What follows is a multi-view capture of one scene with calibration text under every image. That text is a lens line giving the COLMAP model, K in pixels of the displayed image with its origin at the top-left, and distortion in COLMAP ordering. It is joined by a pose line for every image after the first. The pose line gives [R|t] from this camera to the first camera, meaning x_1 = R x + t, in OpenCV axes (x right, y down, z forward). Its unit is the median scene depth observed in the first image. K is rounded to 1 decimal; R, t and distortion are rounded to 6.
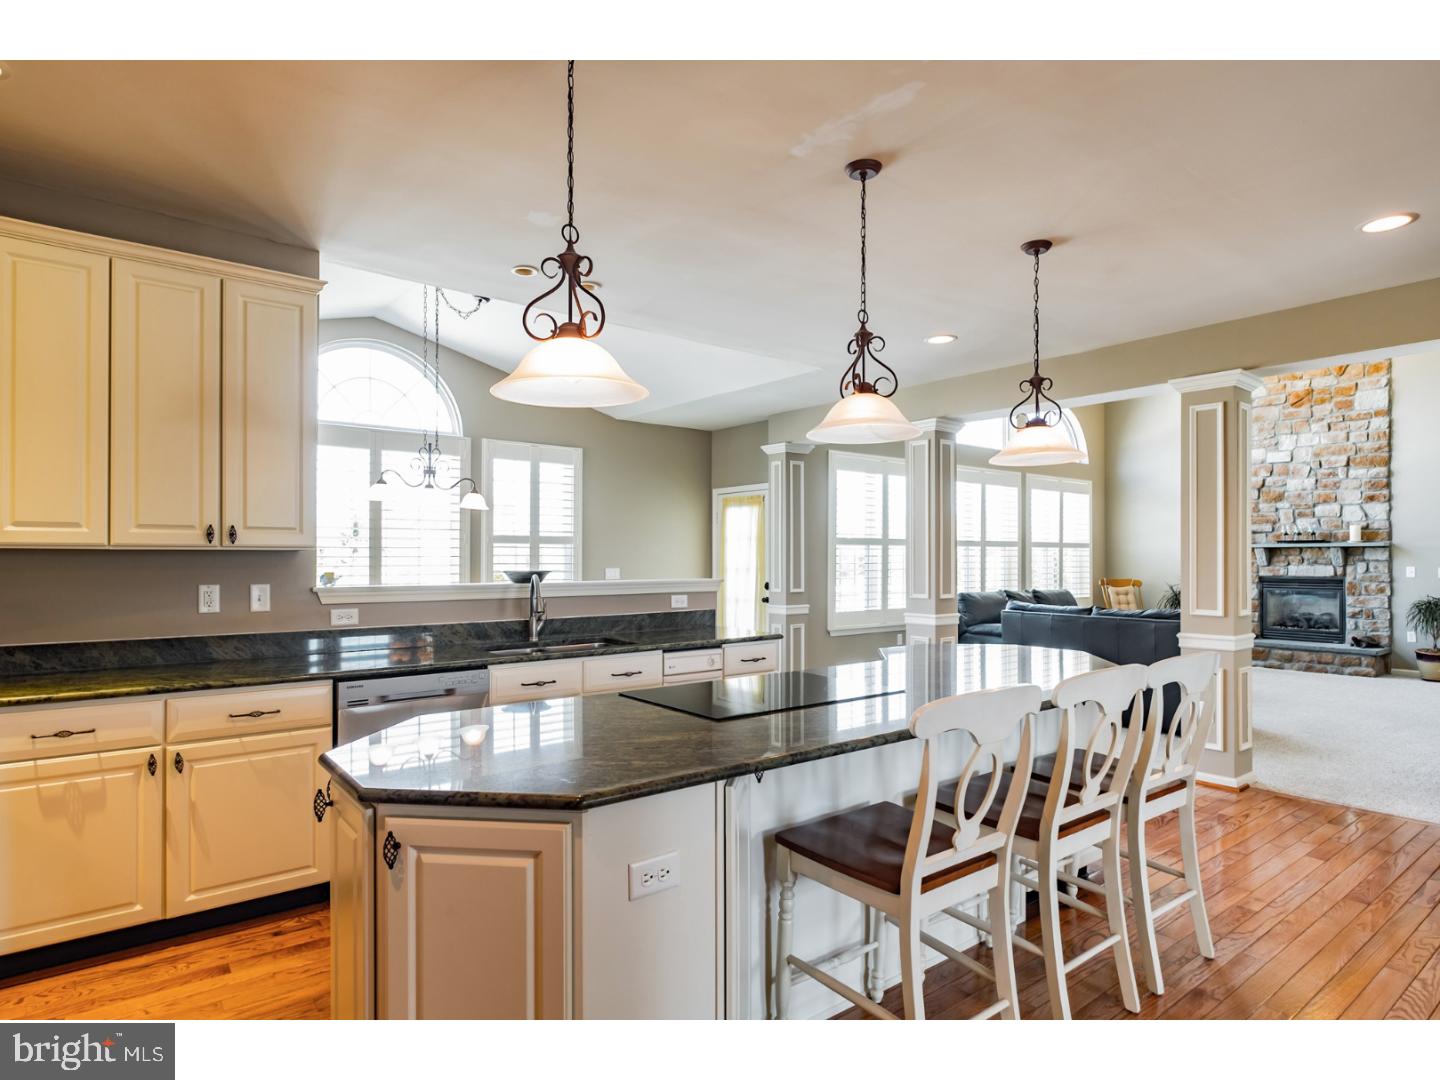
lens RADIAL K [[798.1, 0, 720.0], [0, 798.1, 540.0], [0, 0, 1]] dist [0.000177, 0.000028]
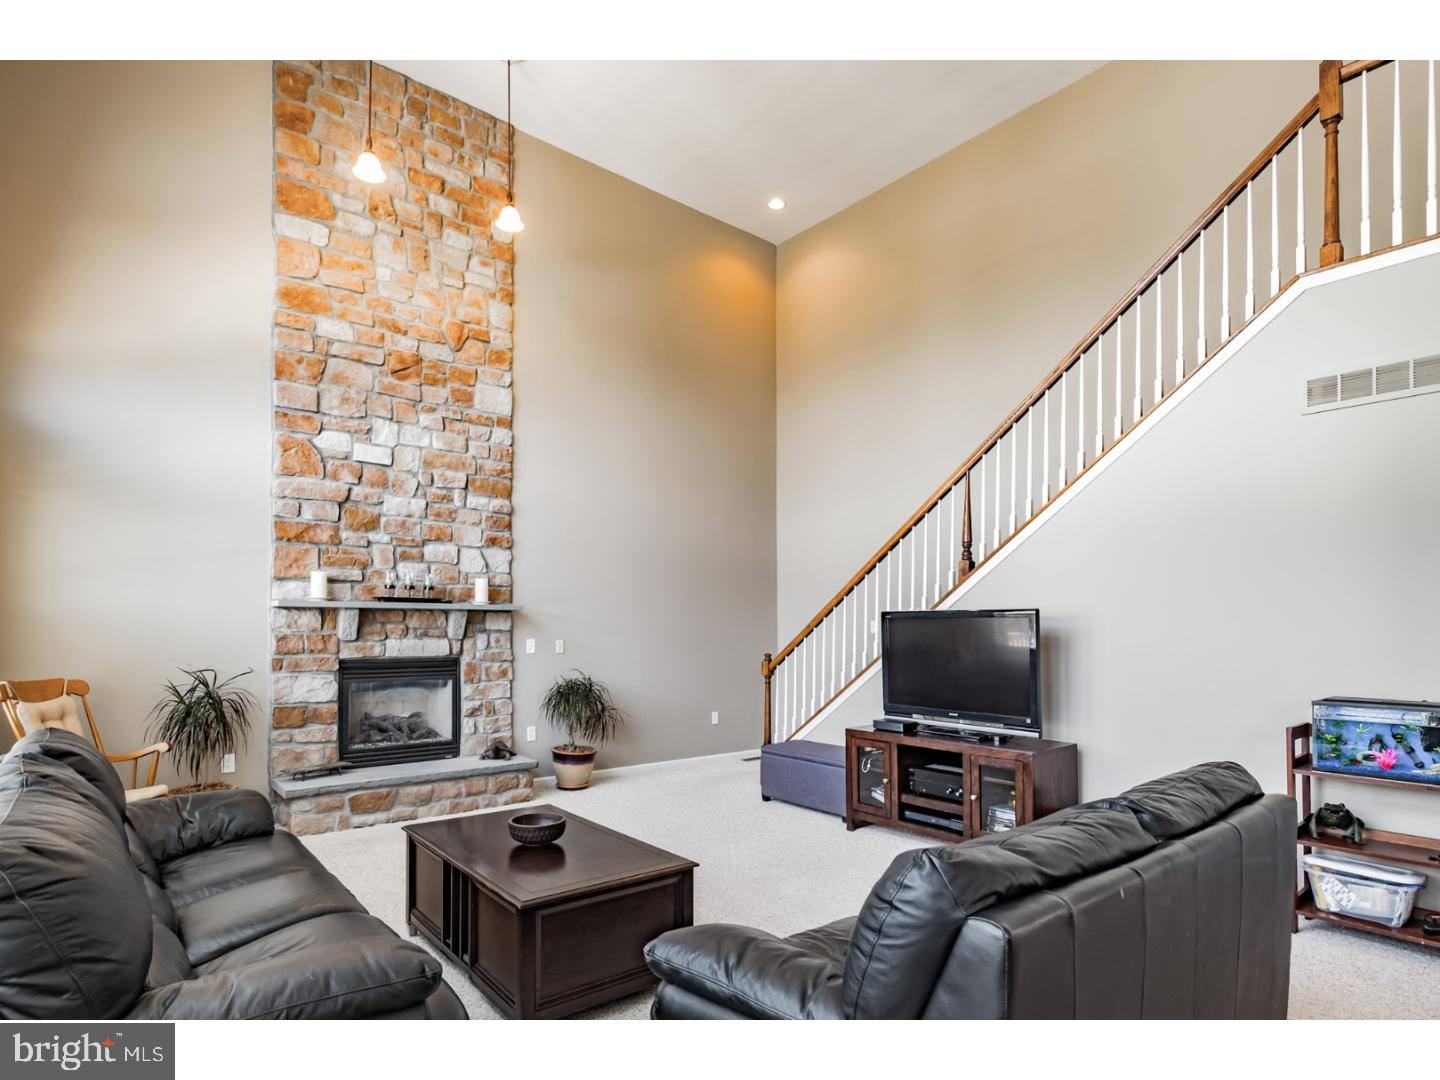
lens RADIAL K [[762.9, 0, 718.8], [0, 762.9, 623.1], [0, 0, 1]] dist [-0.000002, 0.000032]
pose [[-0.016522, 0.007728, 0.999834, 0.145836], [-0.025102, 0.999652, -0.008141, 0.018813], [-0.999548, -0.025232, -0.016322, 0.794173]]
